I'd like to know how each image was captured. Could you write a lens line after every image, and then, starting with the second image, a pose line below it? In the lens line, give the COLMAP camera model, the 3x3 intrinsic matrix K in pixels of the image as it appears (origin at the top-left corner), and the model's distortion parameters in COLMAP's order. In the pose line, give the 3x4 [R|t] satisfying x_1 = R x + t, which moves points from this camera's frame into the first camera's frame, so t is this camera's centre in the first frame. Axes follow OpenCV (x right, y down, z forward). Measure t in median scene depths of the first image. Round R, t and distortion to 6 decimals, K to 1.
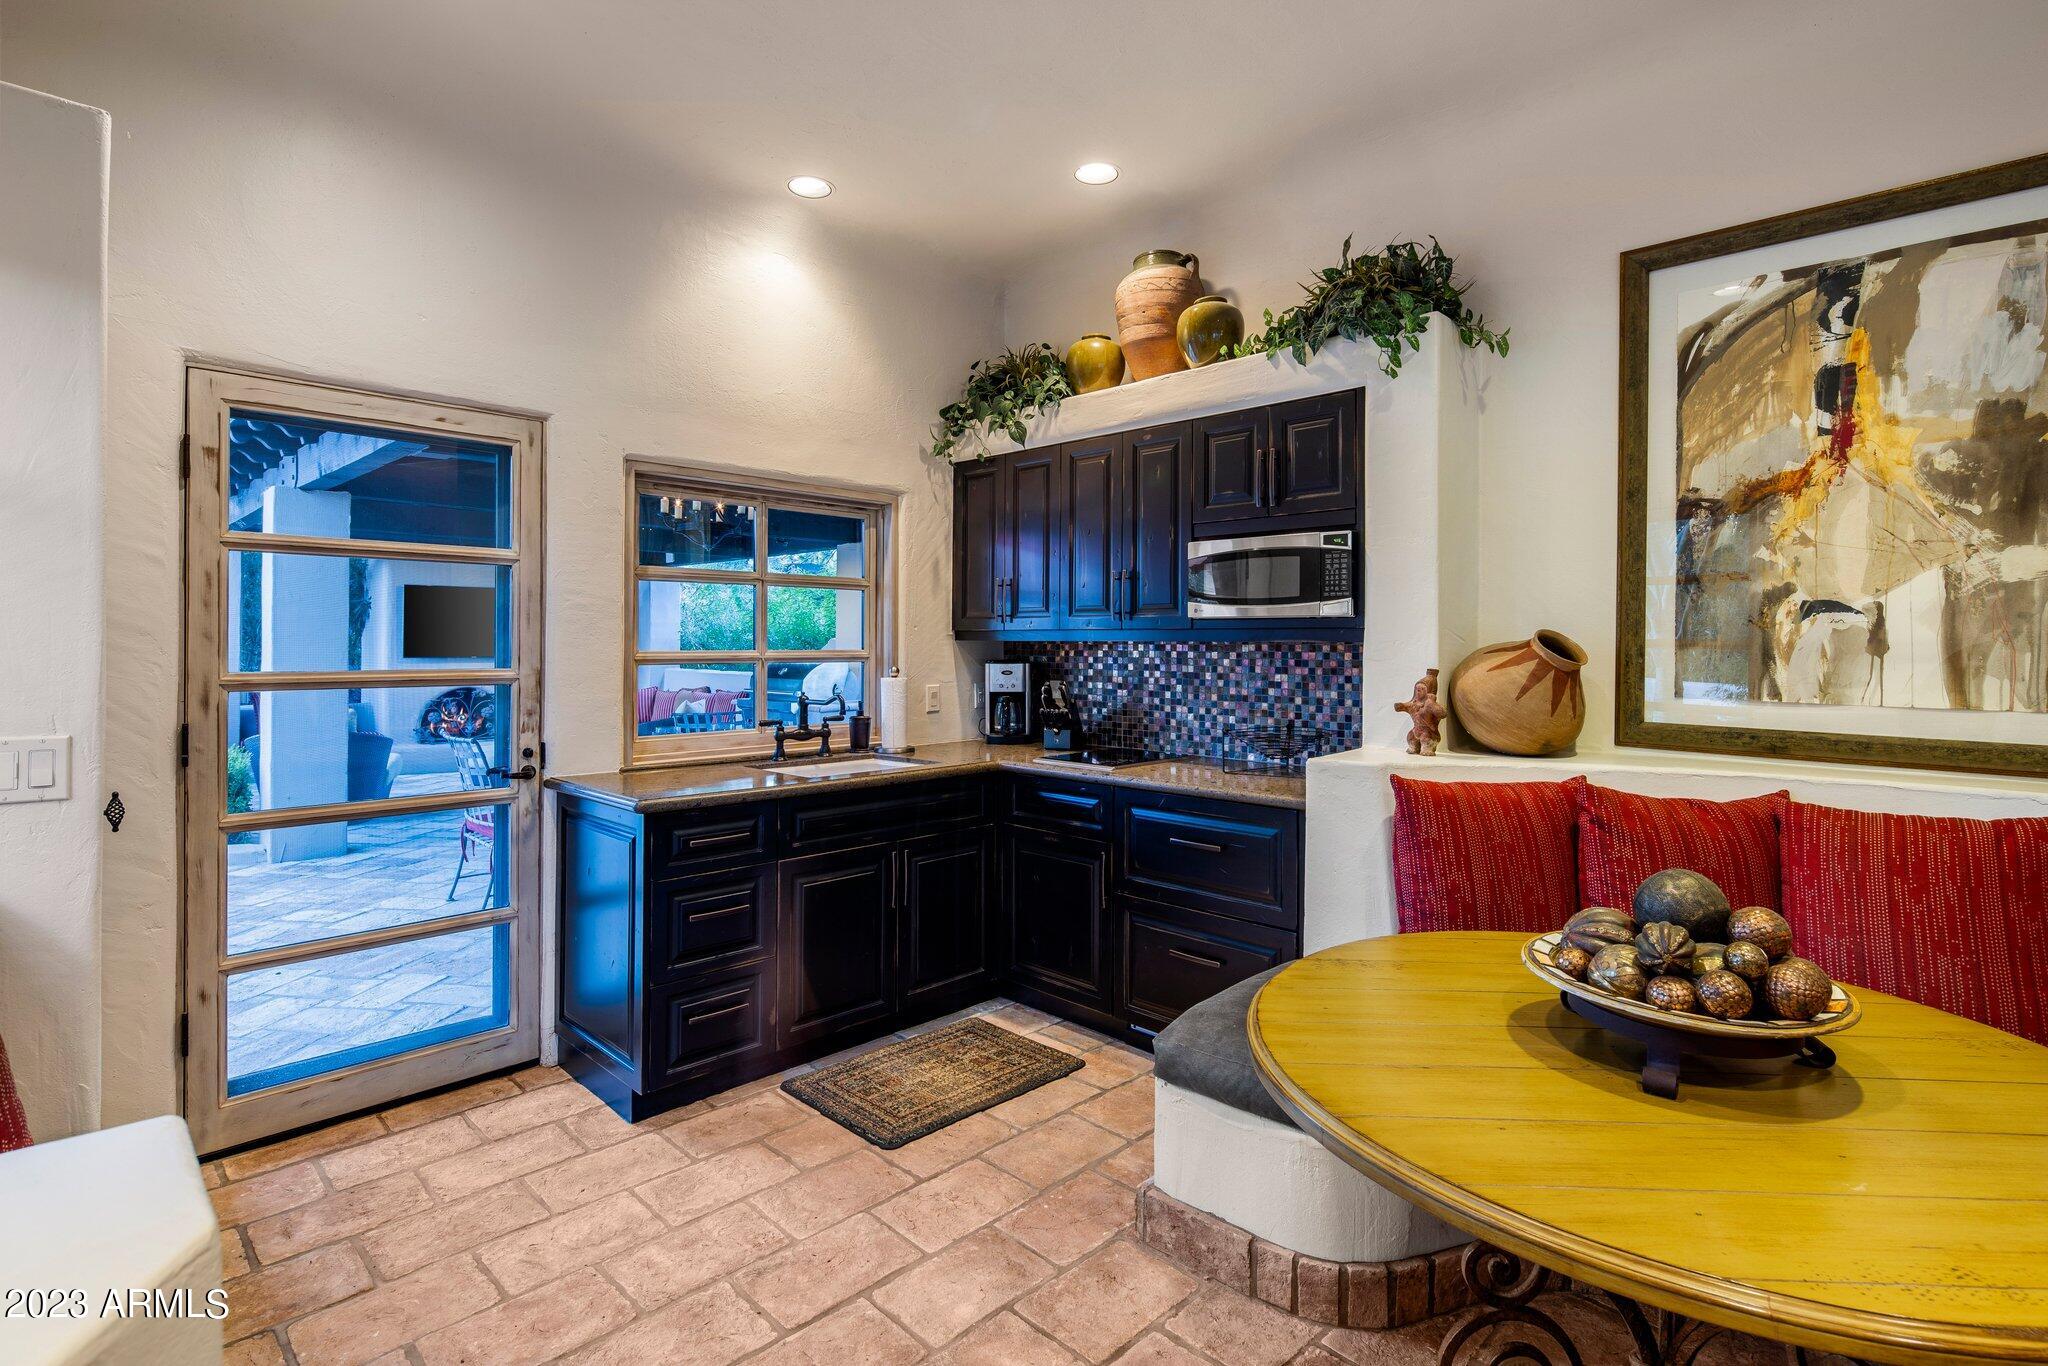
lens RADIAL K [[973.4, 0, 1029.2], [0, 973.4, 645.1], [0, 0, 1]] dist [0.002324, -0.000093]
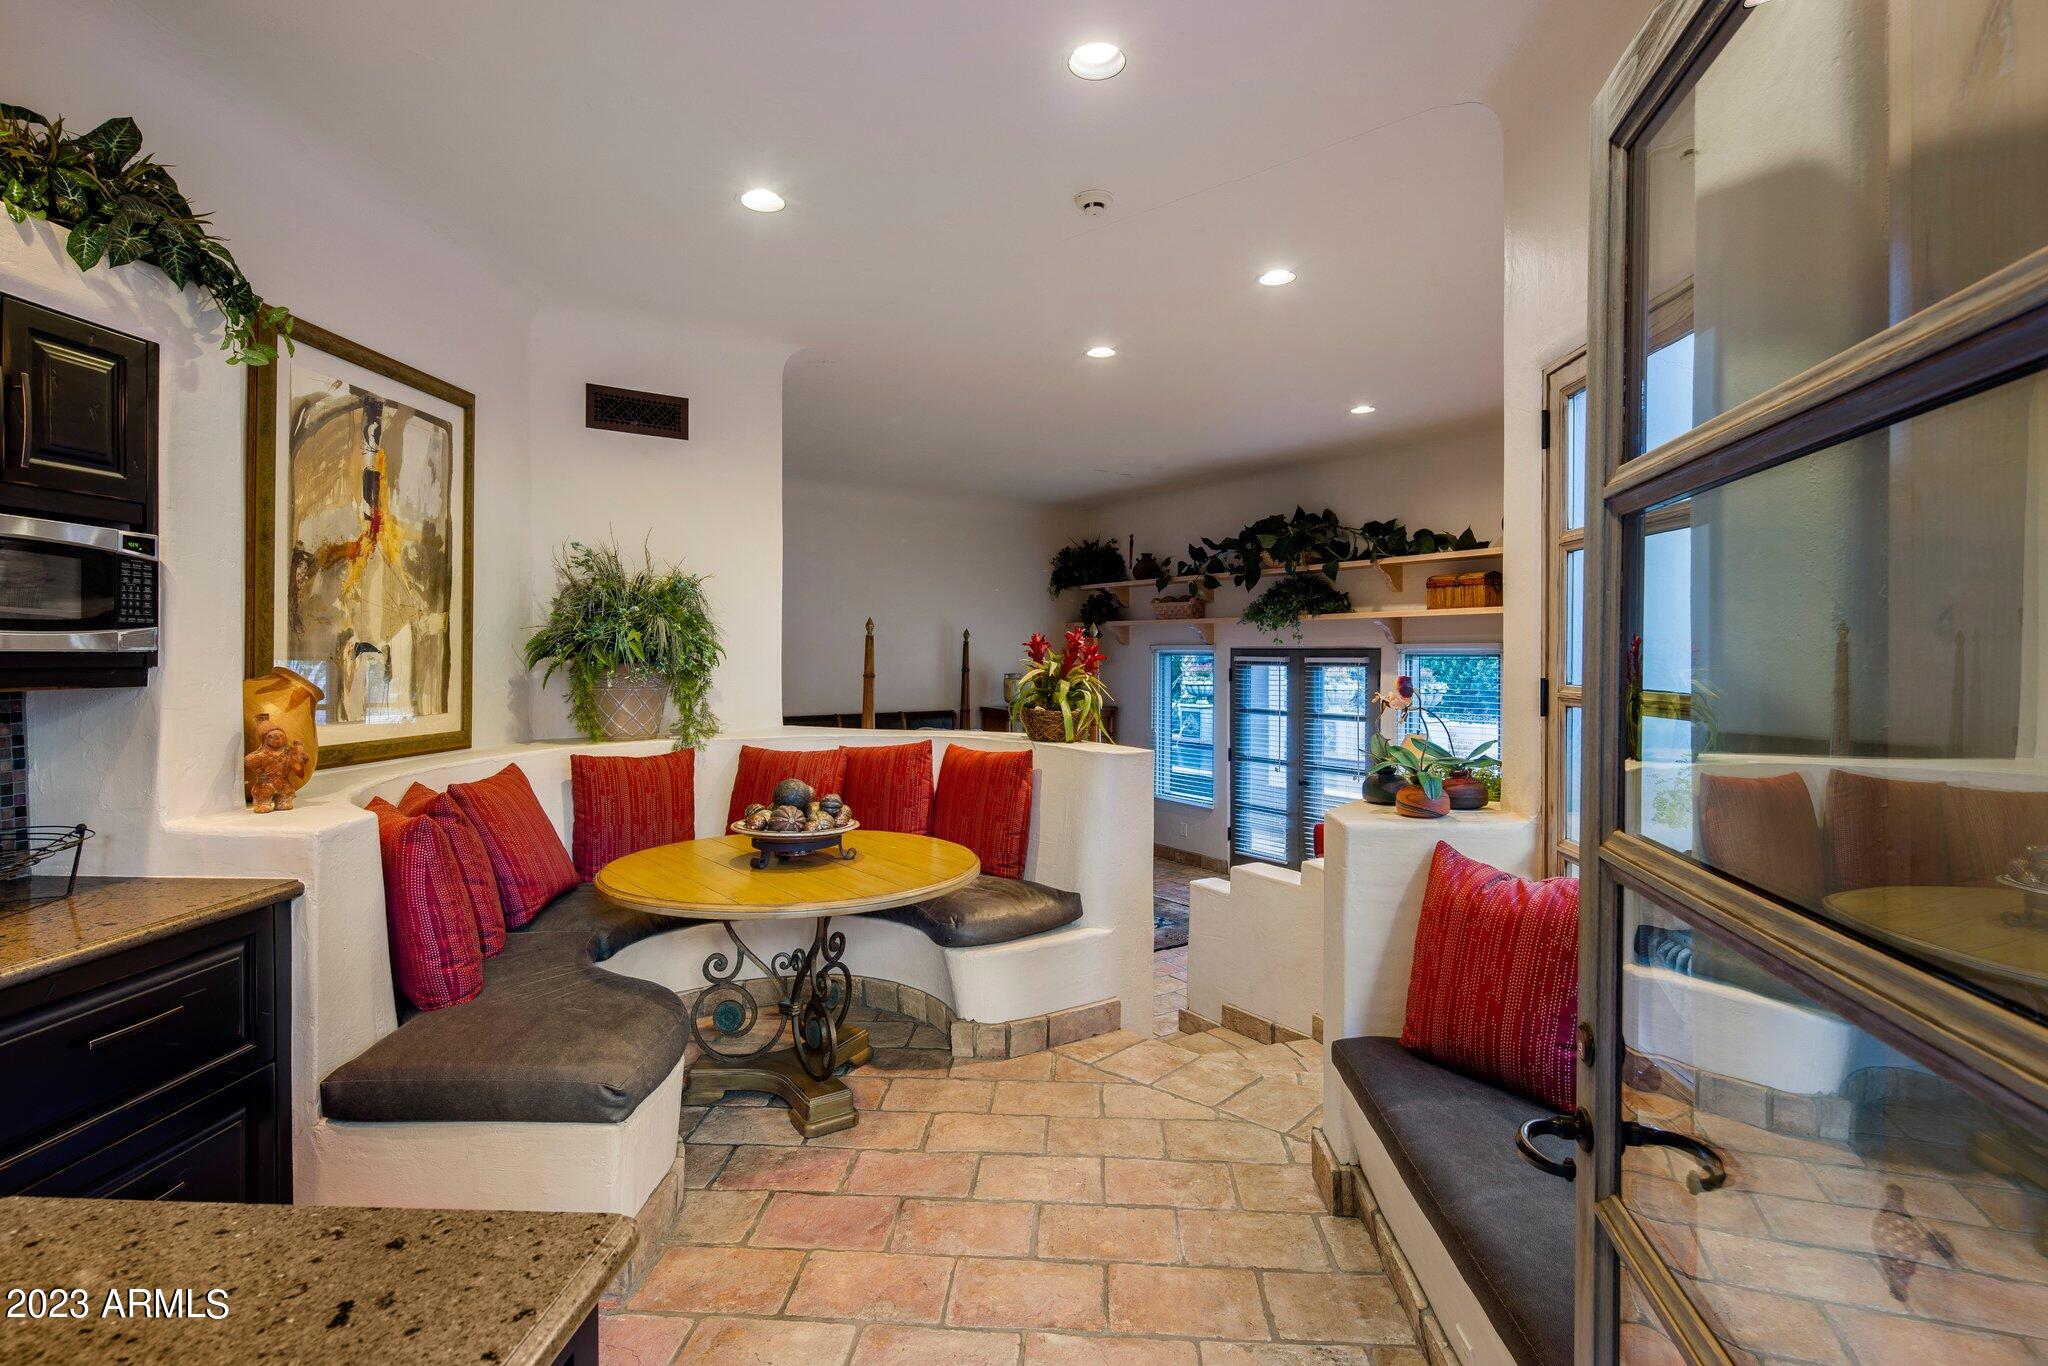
lens RADIAL K [[973.4, 0, 1029.2], [0, 973.4, 645.1], [0, 0, 1]] dist [0.002324, -0.000093]
pose [[-0.650691, -0.000753, 0.759343, -0.779795], [-0.002807, 0.999995, -0.001414, -0.042941], [-0.759338, -0.003052, -0.650689, 1.158709]]
